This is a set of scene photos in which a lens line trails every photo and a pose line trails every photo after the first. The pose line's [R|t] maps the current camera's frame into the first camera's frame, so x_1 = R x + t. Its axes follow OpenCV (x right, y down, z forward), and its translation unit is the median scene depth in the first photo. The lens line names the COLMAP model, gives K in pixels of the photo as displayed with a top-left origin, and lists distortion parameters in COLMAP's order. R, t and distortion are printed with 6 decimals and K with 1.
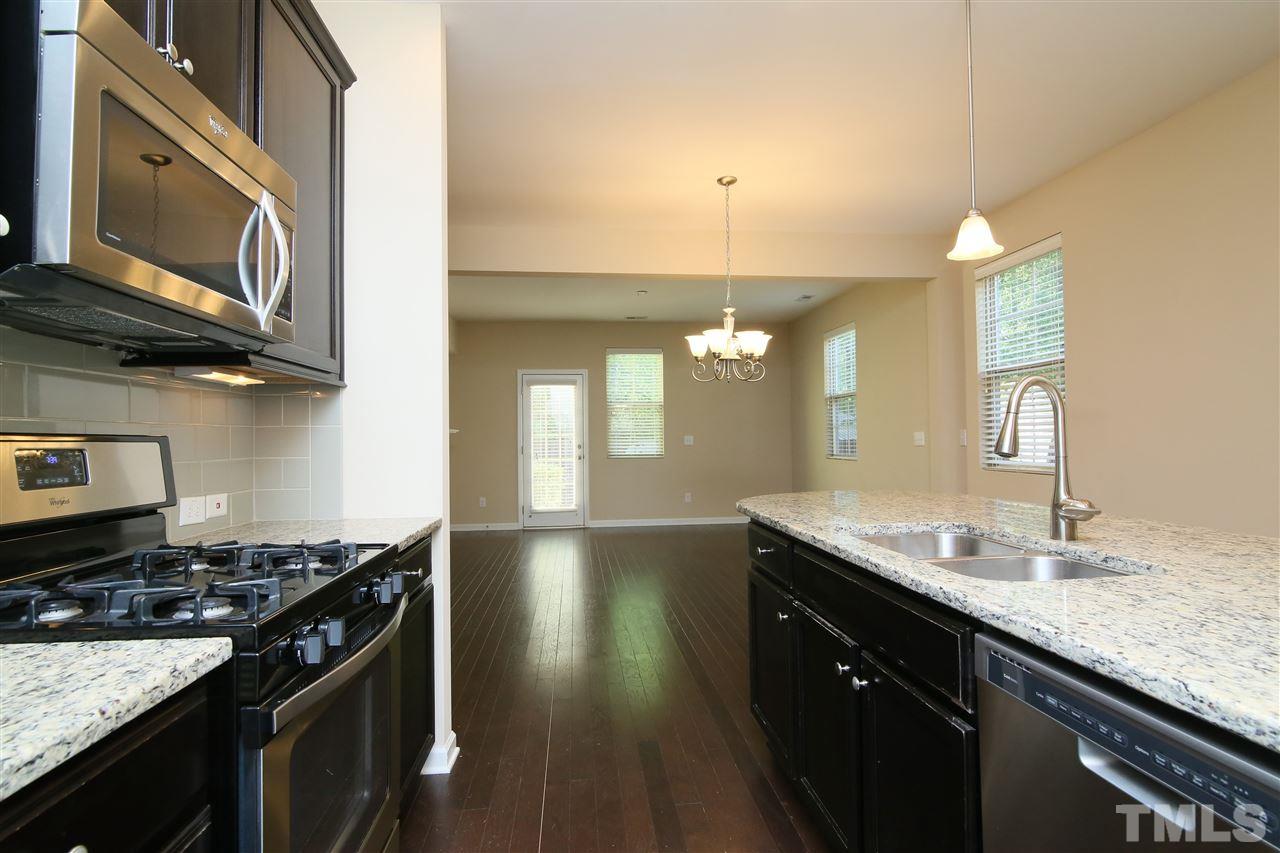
lens RADIAL K [[660.4, 0, 668.1], [0, 660.4, 424.1], [0, 0, 1]] dist [-0.011605, -0.000929]
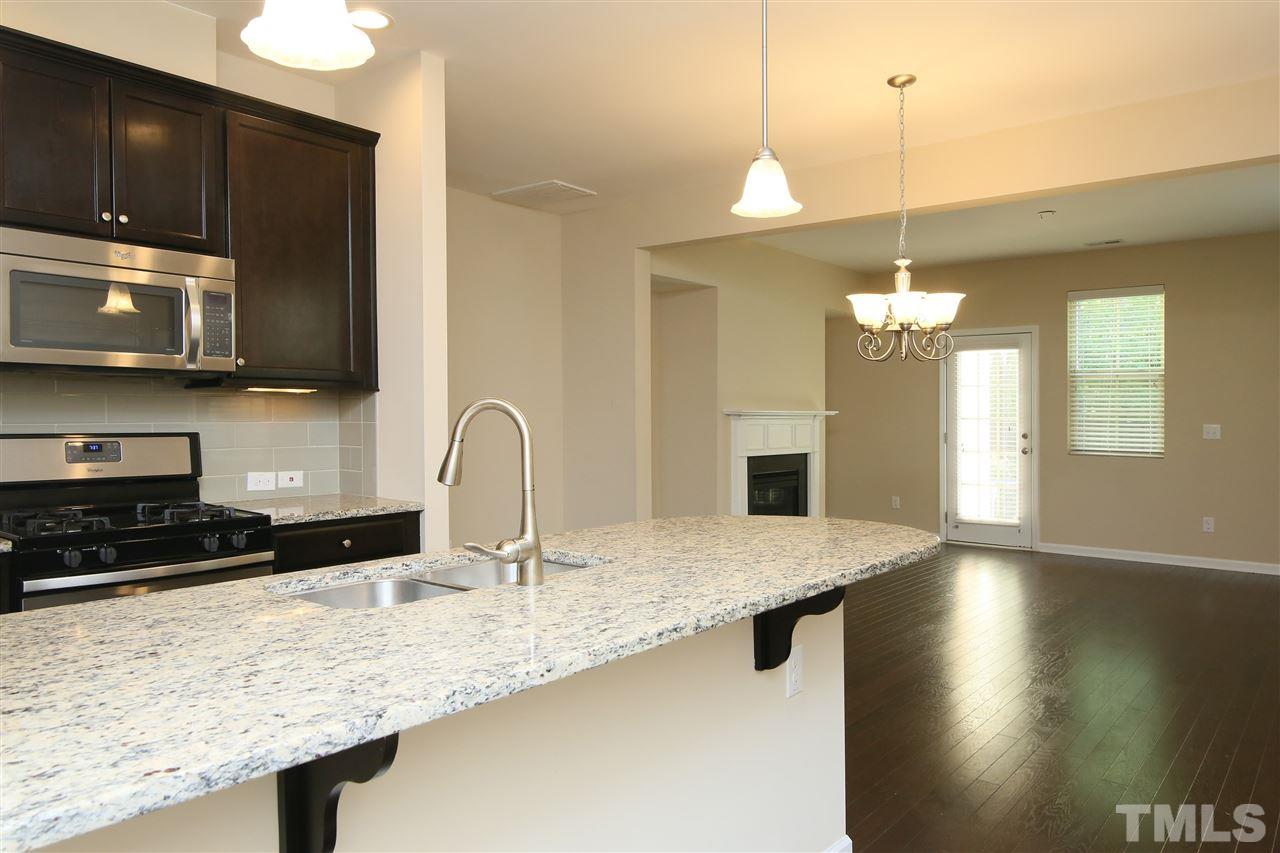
lens RADIAL K [[888.5, 0, 642.0], [0, 888.5, 405.1], [0, 0, 1]] dist [-0.010364, -0.000953]
pose [[0.682882, 0.012207, -0.730427, 1.089063], [0.000708, 0.999849, 0.017372, -0.060536], [0.730529, -0.012380, 0.682770, 0.230623]]
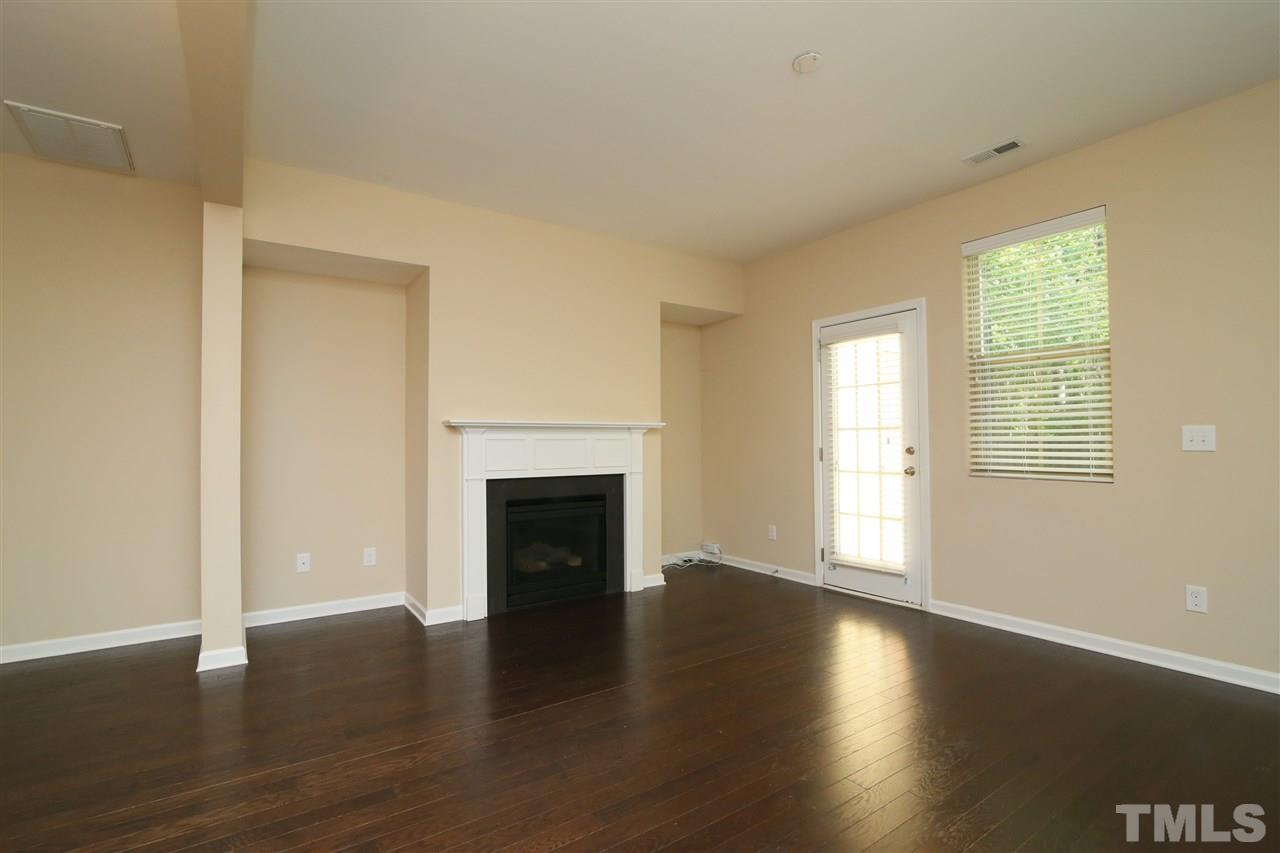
lens RADIAL K [[584.0, 0, 653.5], [0, 584.0, 428.9], [0, 0, 1]] dist [-0.022188, -0.000552]
pose [[0.423616, -0.011614, -0.905768, 0.746376], [0.025354, 0.999678, -0.000961, 0.050900], [0.905487, -0.022557, 0.423774, 2.482289]]
